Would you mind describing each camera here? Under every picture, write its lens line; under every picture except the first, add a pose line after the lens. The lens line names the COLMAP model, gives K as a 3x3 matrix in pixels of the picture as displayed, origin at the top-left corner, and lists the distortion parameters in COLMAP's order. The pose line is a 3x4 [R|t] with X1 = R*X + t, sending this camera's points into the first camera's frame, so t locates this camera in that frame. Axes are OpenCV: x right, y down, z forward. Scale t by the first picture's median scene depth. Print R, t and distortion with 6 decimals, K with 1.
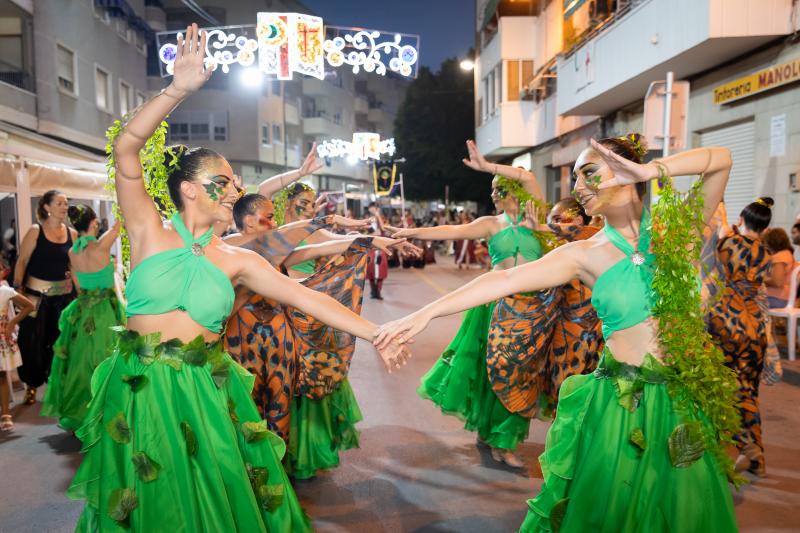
lens RADIAL K [[838.8, 0, 347.6], [0, 838.8, 310.3], [0, 0, 1]] dist [-0.006868, 0.002202]
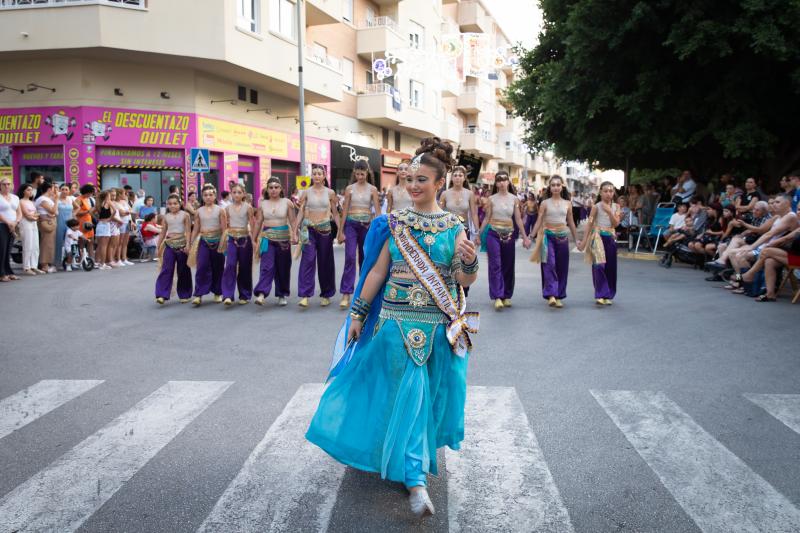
lens RADIAL K [[636.0, 0, 373.3], [0, 636.0, 238.8], [0, 0, 1]] dist [0.028506, -0.002867]
pose [[0.996028, 0.017123, -0.087384, 0.004459], [-0.020829, 0.998914, -0.041674, -0.155540], [0.086575, 0.043329, 0.995303, 1.447558]]
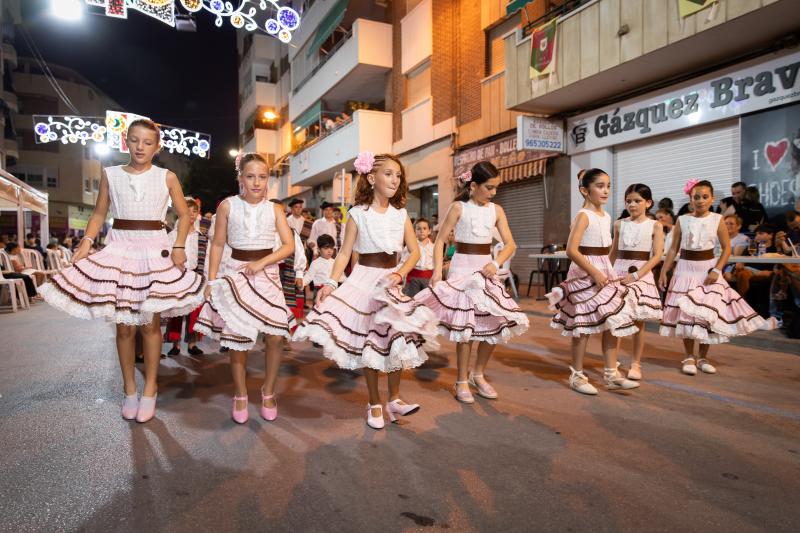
lens RADIAL K [[544.2, 0, 394.7], [0, 544.2, 267.0], [0, 0, 1]] dist [0.011852, -0.001209]
pose [[0.902975, 0.003035, 0.429683, -0.051837], [0.031566, 0.996805, -0.073378, 0.039526], [-0.428532, 0.079821, 0.899994, -0.155686]]
